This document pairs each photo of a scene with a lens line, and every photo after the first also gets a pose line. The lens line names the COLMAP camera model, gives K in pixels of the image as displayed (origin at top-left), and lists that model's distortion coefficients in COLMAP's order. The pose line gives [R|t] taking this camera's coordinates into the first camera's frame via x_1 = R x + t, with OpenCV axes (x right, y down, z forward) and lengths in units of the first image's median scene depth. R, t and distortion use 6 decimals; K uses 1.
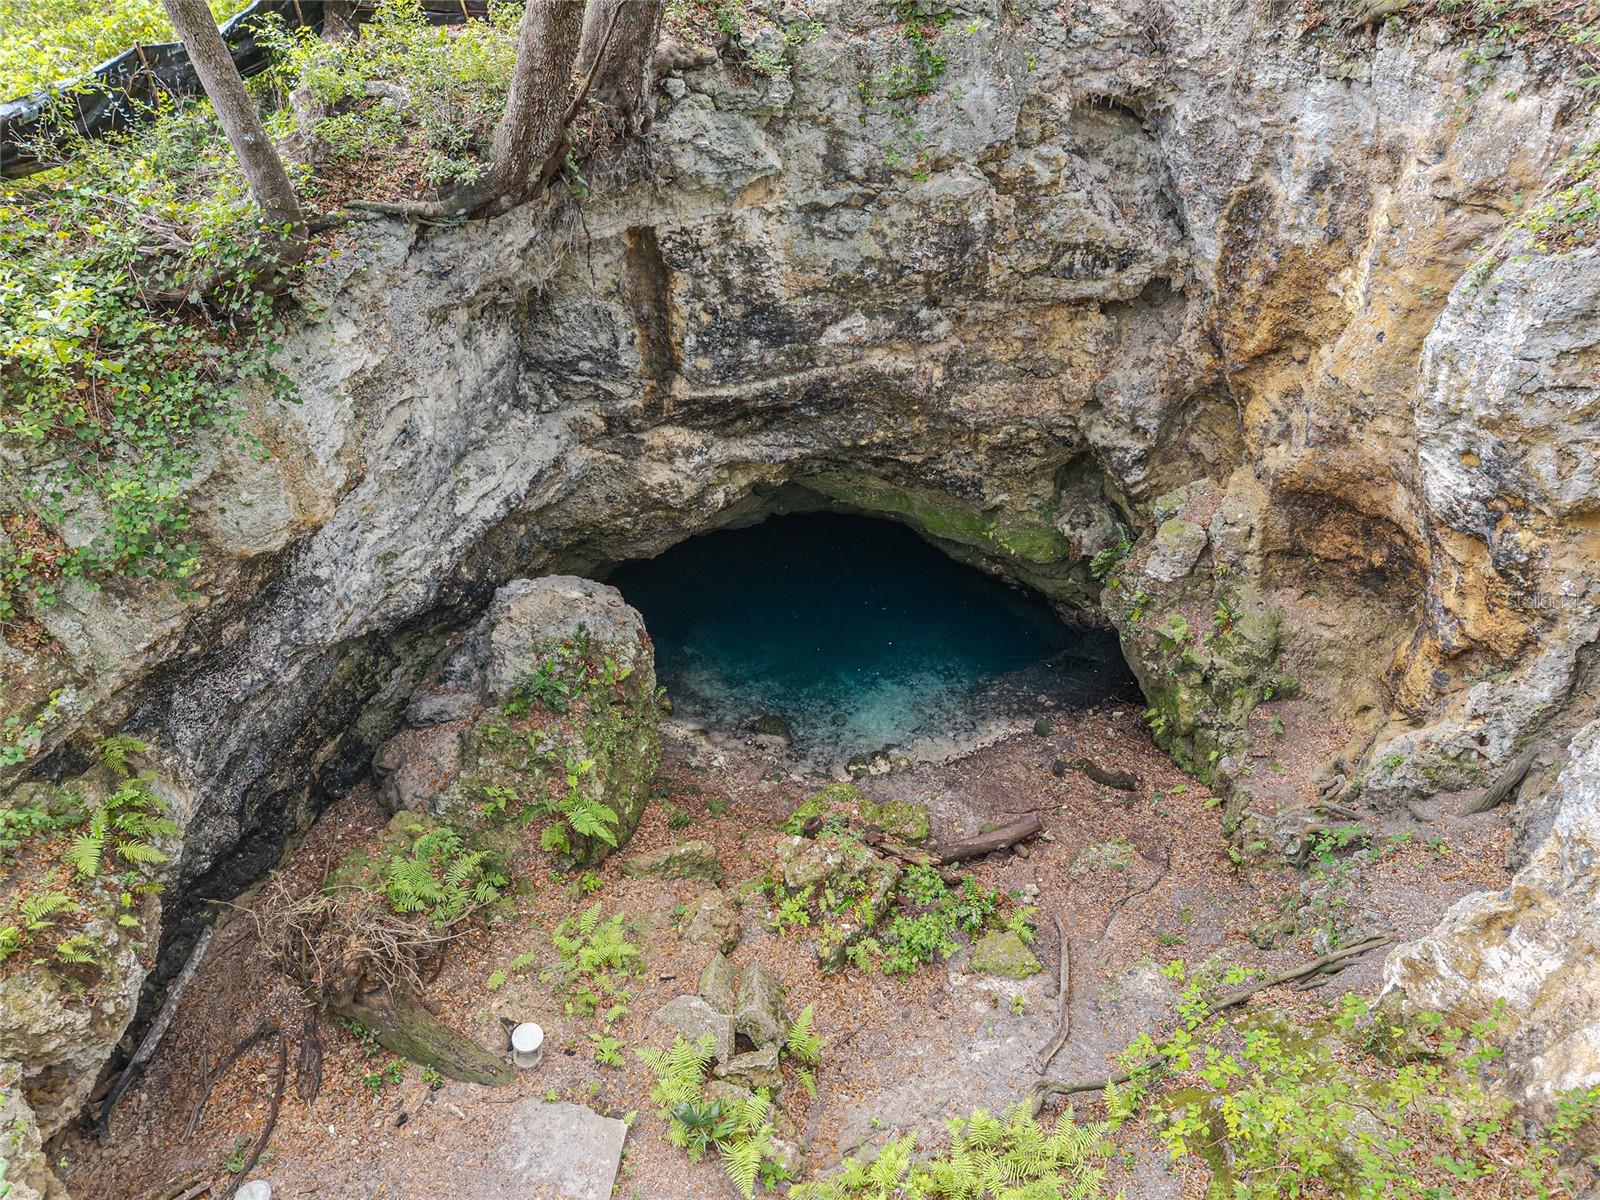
lens RADIAL K [[1070.4, 0, 803.7], [0, 1070.4, 604.6], [0, 0, 1]] dist [0.021169, -0.021677]
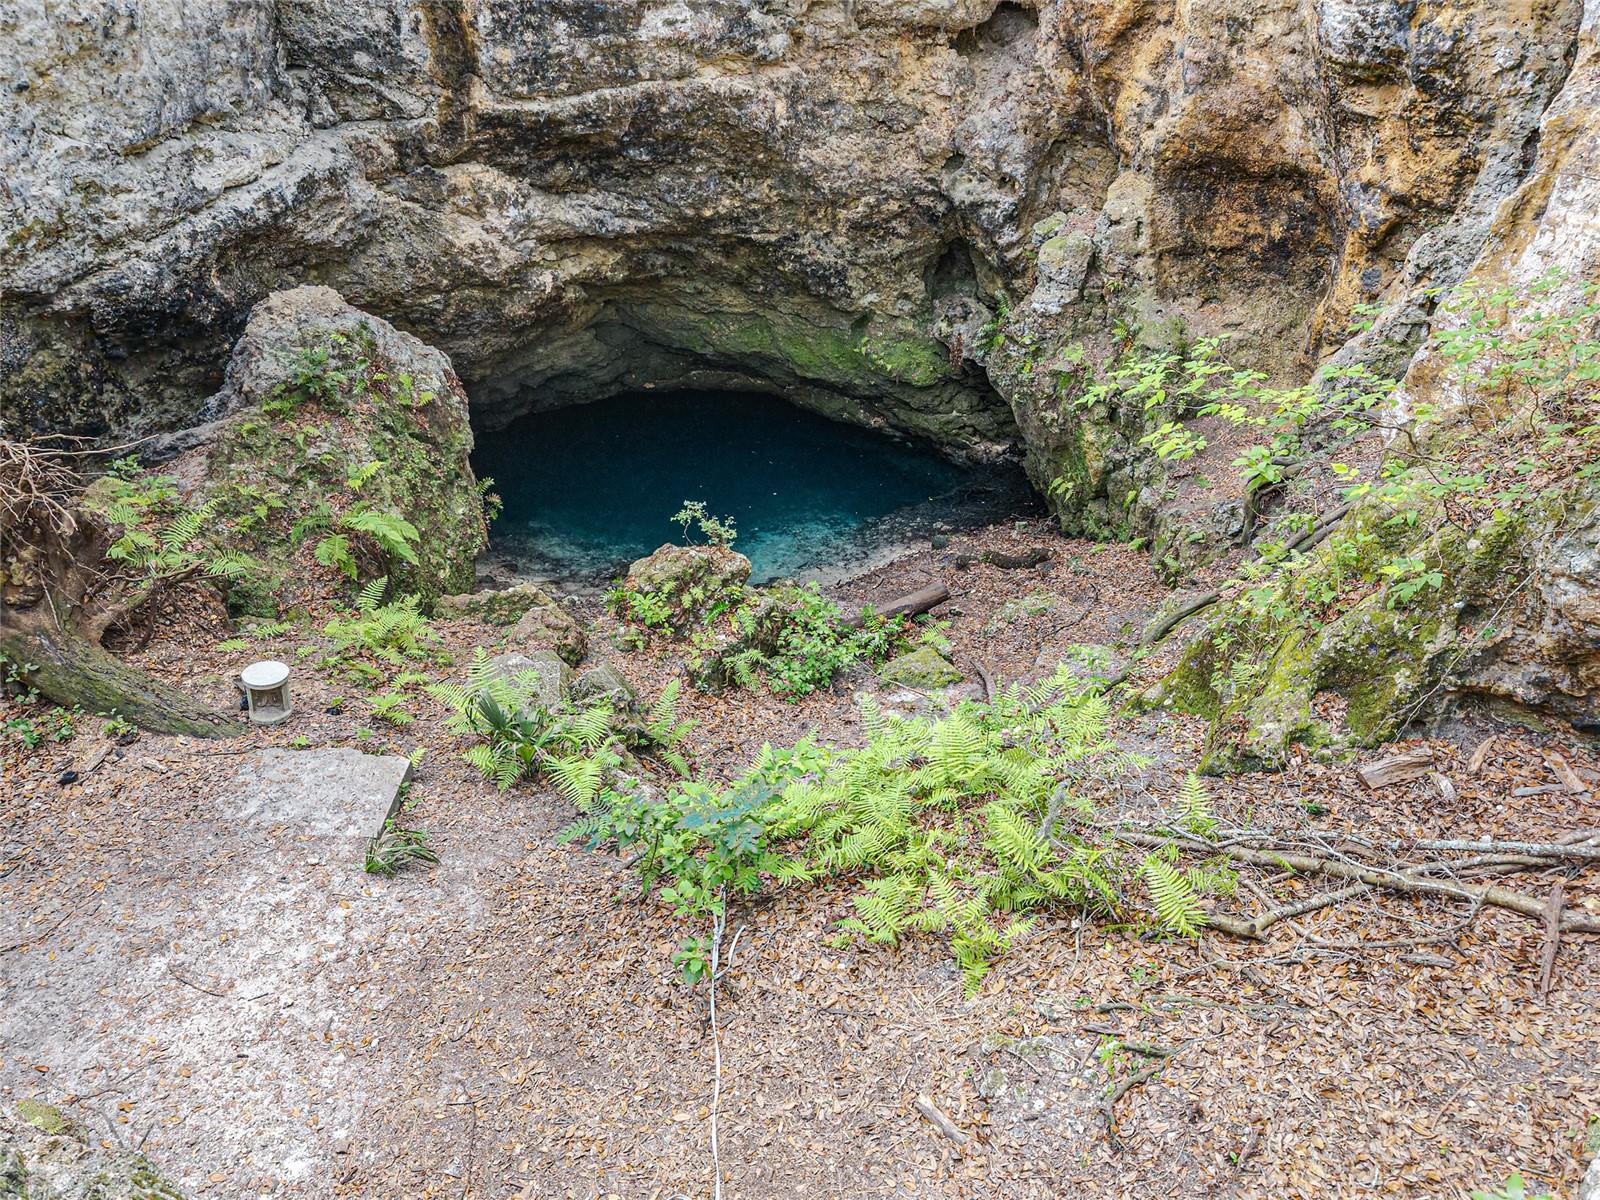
lens RADIAL K [[1070.4, 0, 803.6], [0, 1070.4, 607.3], [0, 0, 1]] dist [0.021169, -0.021677]
pose [[0.991339, -0.083764, 0.101143, 0.020955], [0.095862, 0.987968, -0.121370, 0.348915], [-0.089760, 0.130014, 0.987441, 0.187017]]
